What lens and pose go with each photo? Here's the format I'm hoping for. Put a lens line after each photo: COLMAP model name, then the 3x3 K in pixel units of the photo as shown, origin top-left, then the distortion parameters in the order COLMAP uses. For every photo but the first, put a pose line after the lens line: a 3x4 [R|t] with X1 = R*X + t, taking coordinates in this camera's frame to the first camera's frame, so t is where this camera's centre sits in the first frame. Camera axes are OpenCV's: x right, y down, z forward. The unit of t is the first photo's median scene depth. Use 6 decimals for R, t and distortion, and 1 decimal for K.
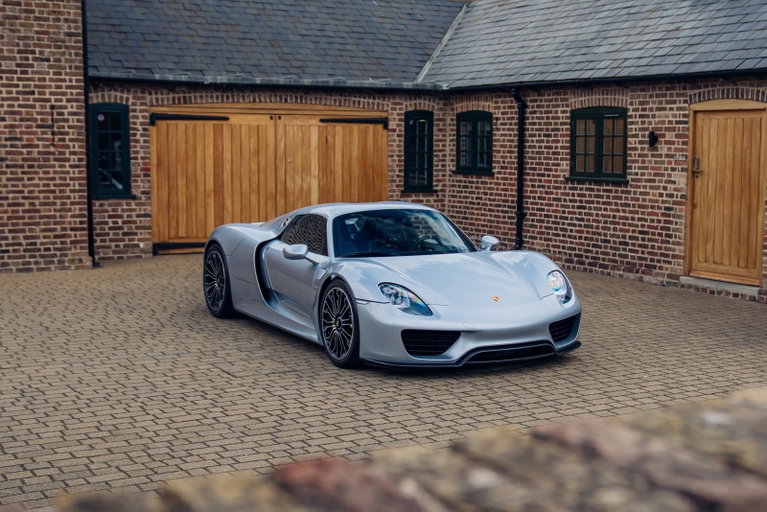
lens RADIAL K [[1141.8, 0, 450.6], [0, 1141.8, 275.5], [0, 0, 1]] dist [-0.043821, 0.212546]
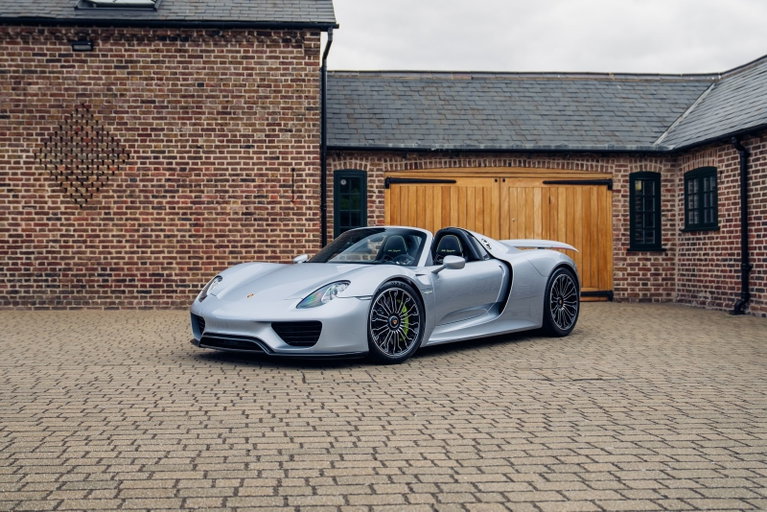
lens RADIAL K [[889.8, 0, 341.4], [0, 889.8, 231.3], [0, 0, 1]] dist [-0.043703, 0.189127]
pose [[0.897276, -0.021824, -0.440931, 0.091133], [-0.043346, 0.989596, -0.137187, 0.035941], [0.439338, 0.142207, 0.886995, 0.197281]]
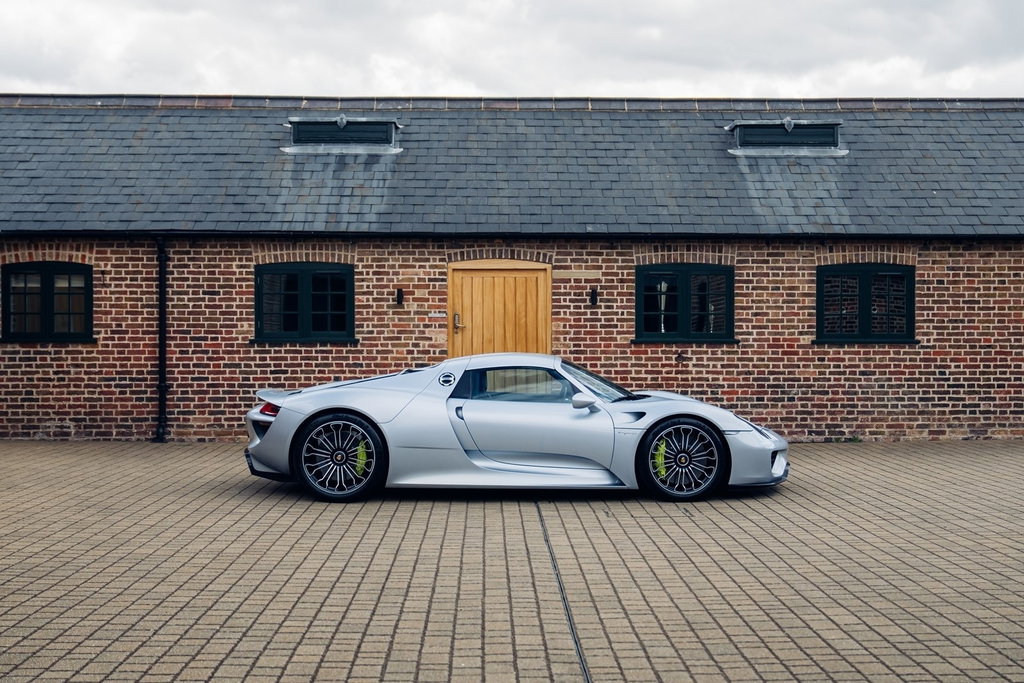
lens RADIAL K [[1396.7, 0, 512.7], [0, 1396.7, 316.7], [0, 0, 1]] dist [-0.033472, 0.115785]
pose [[0.487961, -0.003433, 0.872859, -0.745188], [0.107195, 0.992658, -0.056022, -0.021128], [-0.866258, 0.120903, 0.484746, 0.294151]]
